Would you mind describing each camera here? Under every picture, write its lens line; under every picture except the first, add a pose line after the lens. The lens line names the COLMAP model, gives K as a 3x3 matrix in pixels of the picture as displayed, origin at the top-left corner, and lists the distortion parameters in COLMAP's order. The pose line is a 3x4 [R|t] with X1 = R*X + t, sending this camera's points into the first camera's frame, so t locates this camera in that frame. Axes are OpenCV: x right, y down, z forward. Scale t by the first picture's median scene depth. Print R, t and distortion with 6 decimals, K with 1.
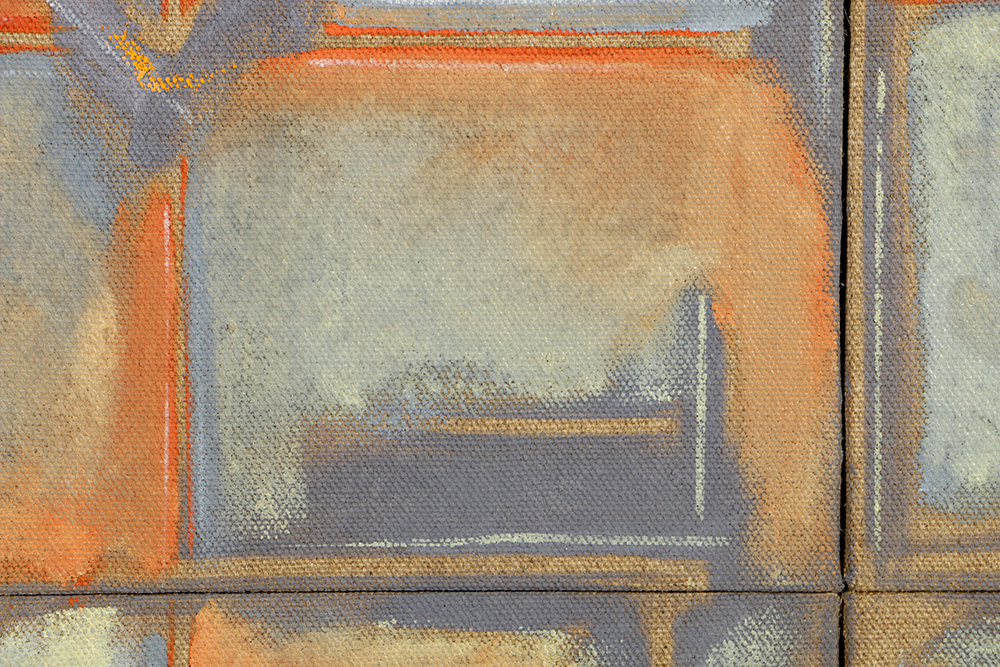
lens RADIAL K [[4524.8, 0, 499.4], [0, 4524.8, 333.8], [0, 0, 1]] dist [0.711676, 0.000000]
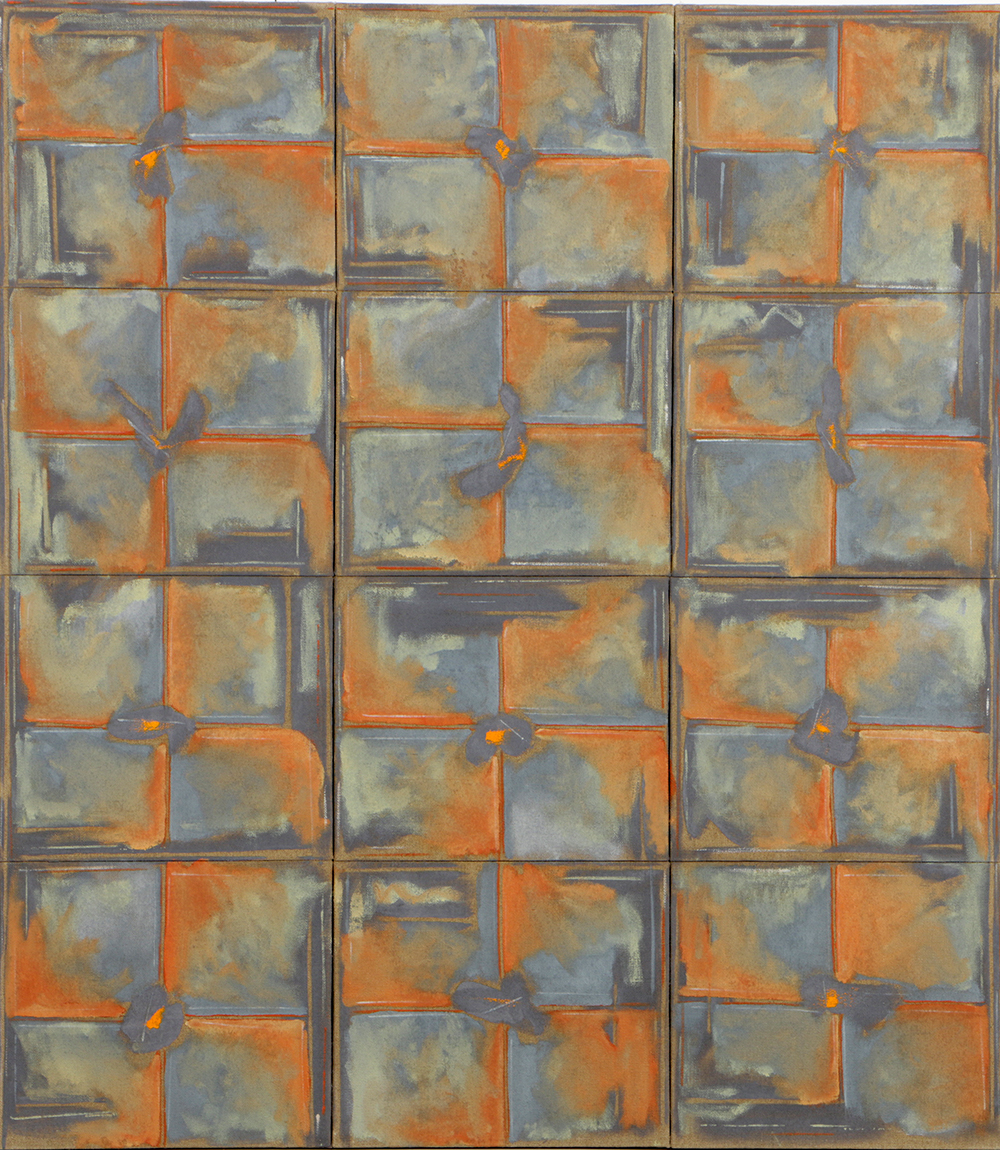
lens RADIAL K [[4061.4, 0, 500.6], [0, 4061.4, 575.8], [0, 0, 1]] dist [0.151897, 0.000000]
pose [[0.999944, 0.004097, 0.009757, 0.186833], [-0.004130, 0.999986, 0.003420, 0.043711], [-0.009743, -0.003460, 0.999947, -2.545723]]
